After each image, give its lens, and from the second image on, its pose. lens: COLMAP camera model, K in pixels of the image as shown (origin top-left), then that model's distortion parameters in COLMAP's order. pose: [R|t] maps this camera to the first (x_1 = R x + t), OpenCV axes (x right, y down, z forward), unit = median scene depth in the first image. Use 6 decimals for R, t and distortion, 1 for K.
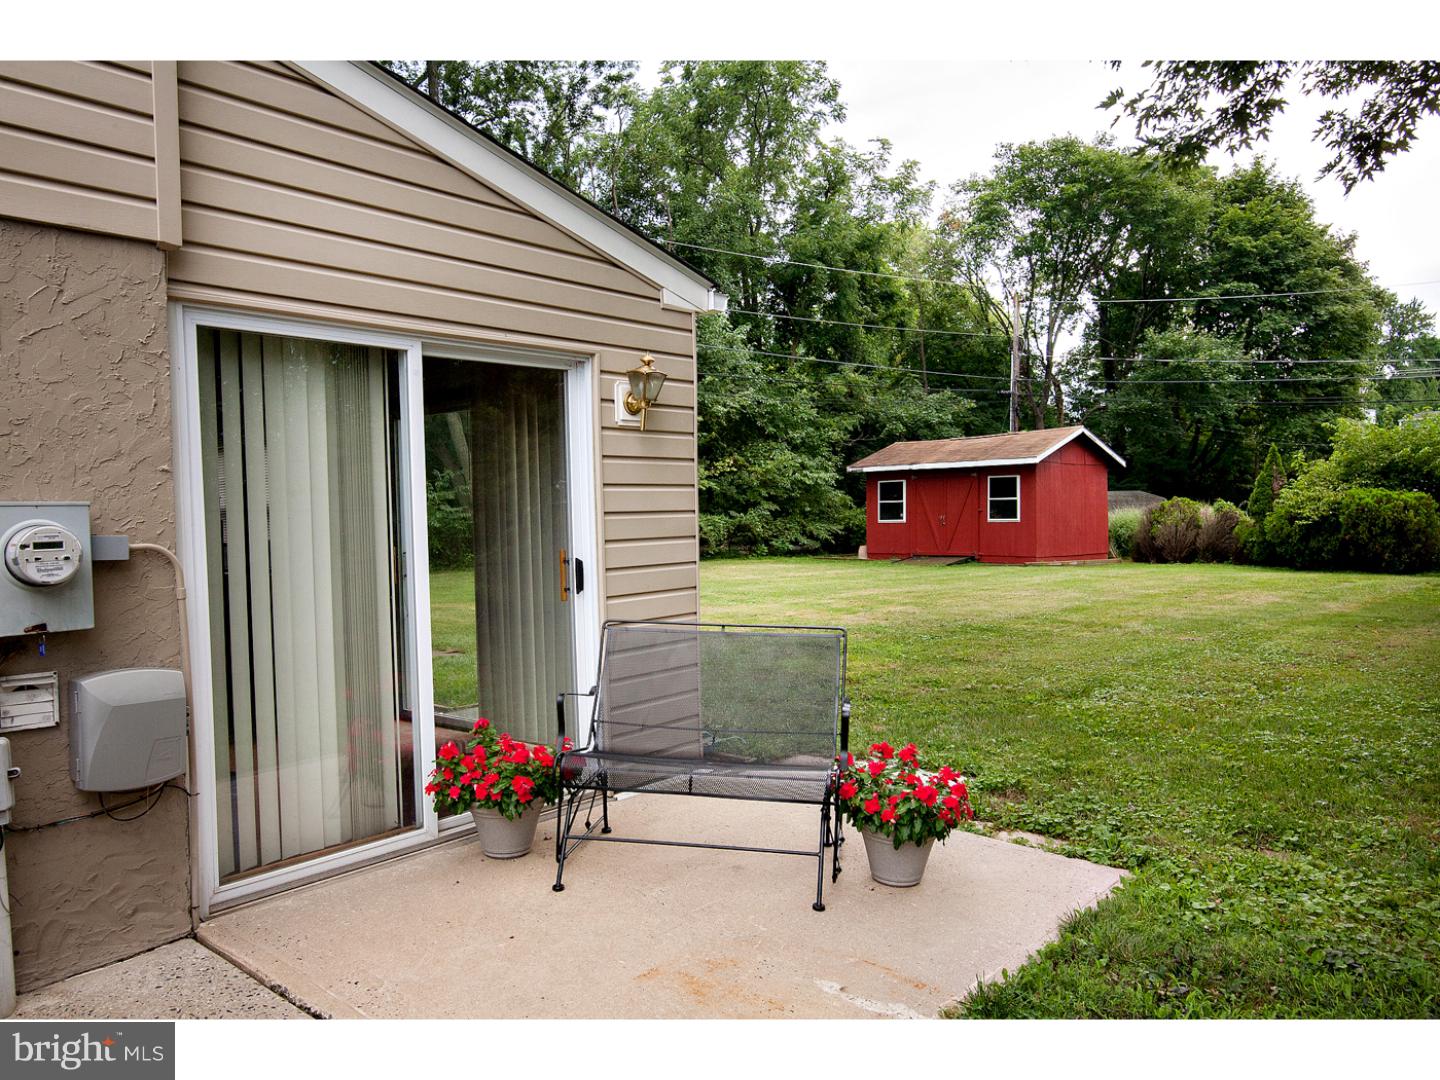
lens RADIAL K [[1030.6, 0, 720.0], [0, 1030.6, 540.0], [0, 0, 1]] dist [-0.005010, -0.002963]
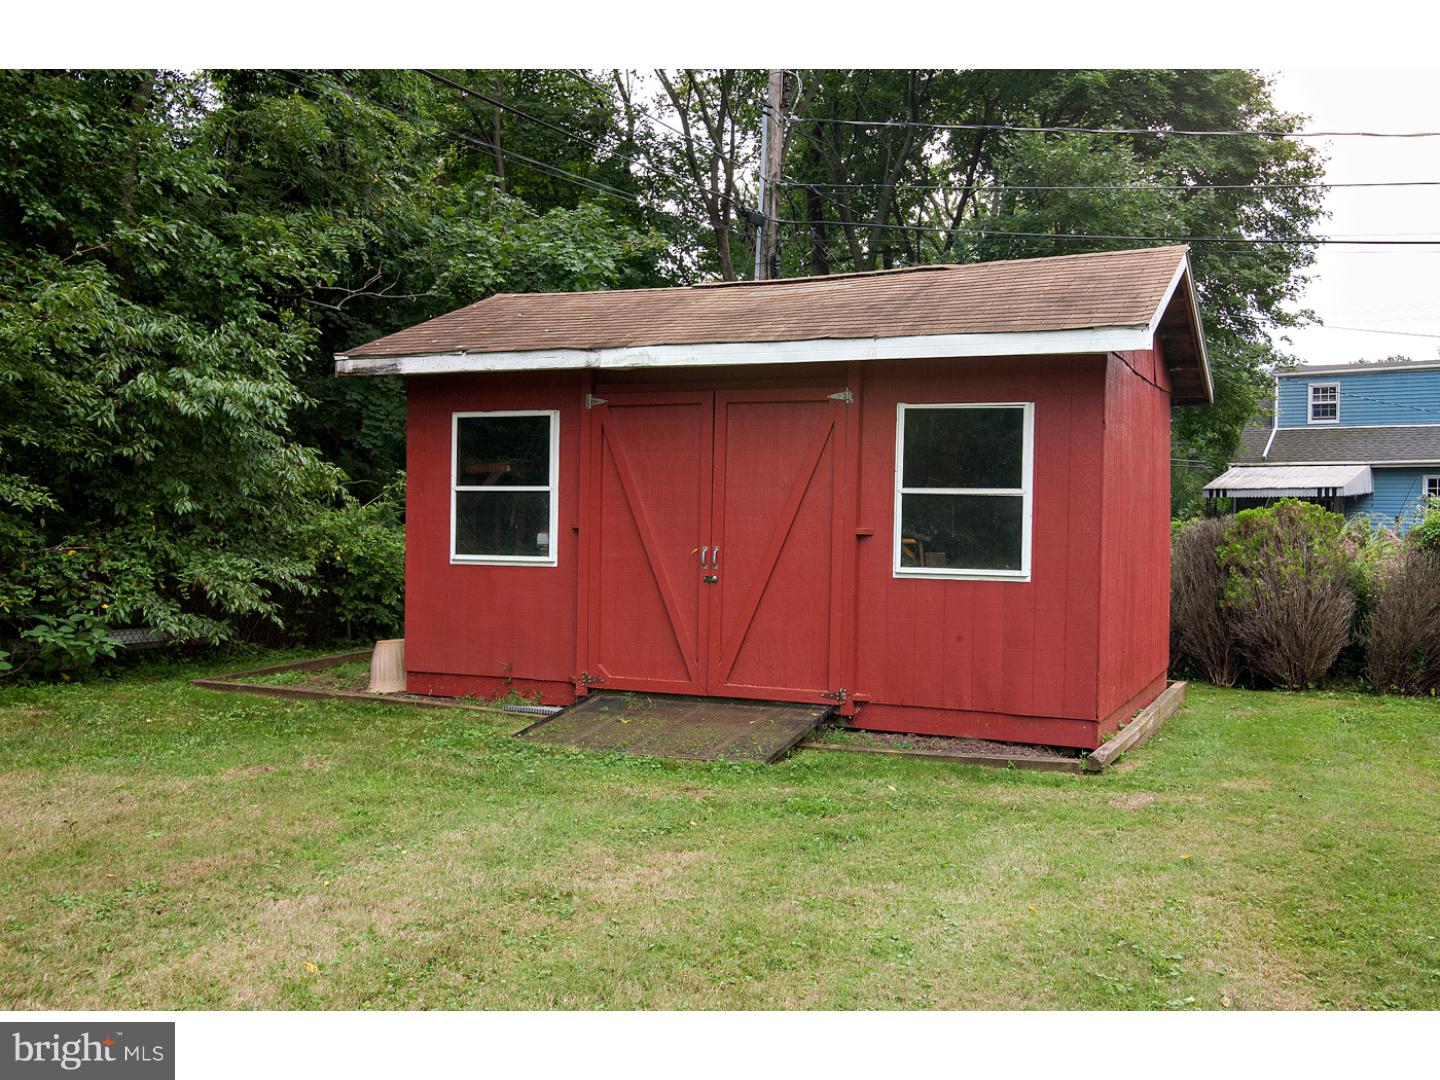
lens RADIAL K [[1380.6, 0, 720.0], [0, 1380.6, 540.0], [0, 0, 1]] dist [0.022613, 0.010075]
pose [[0.913904, 0.013031, 0.405722, 0.066860], [-0.013940, 0.999903, -0.000715, -0.022995], [-0.405692, -0.005002, 0.913996, 0.610102]]
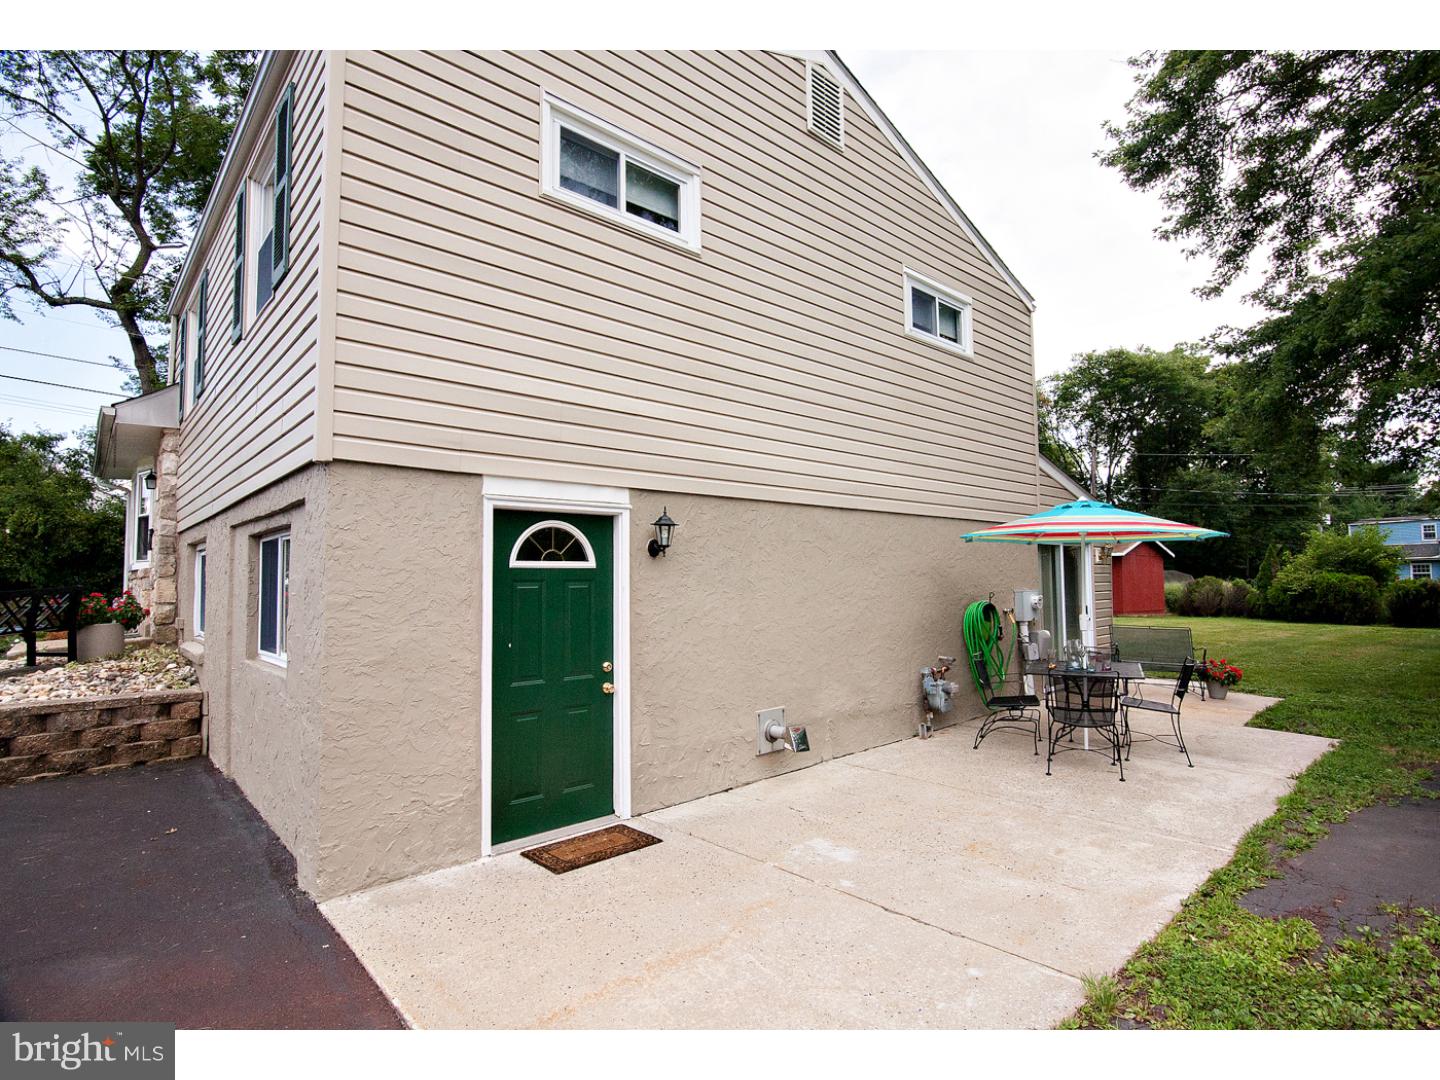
lens RADIAL K [[737.4, 0, 720.0], [0, 737.4, 540.0], [0, 0, 1]] dist [-0.000954, -0.030707]
pose [[0.991548, 0.008106, -0.129487, -0.160676], [-0.017830, 0.997090, -0.074117, 0.000825], [0.128509, 0.075799, 0.988807, -0.232318]]
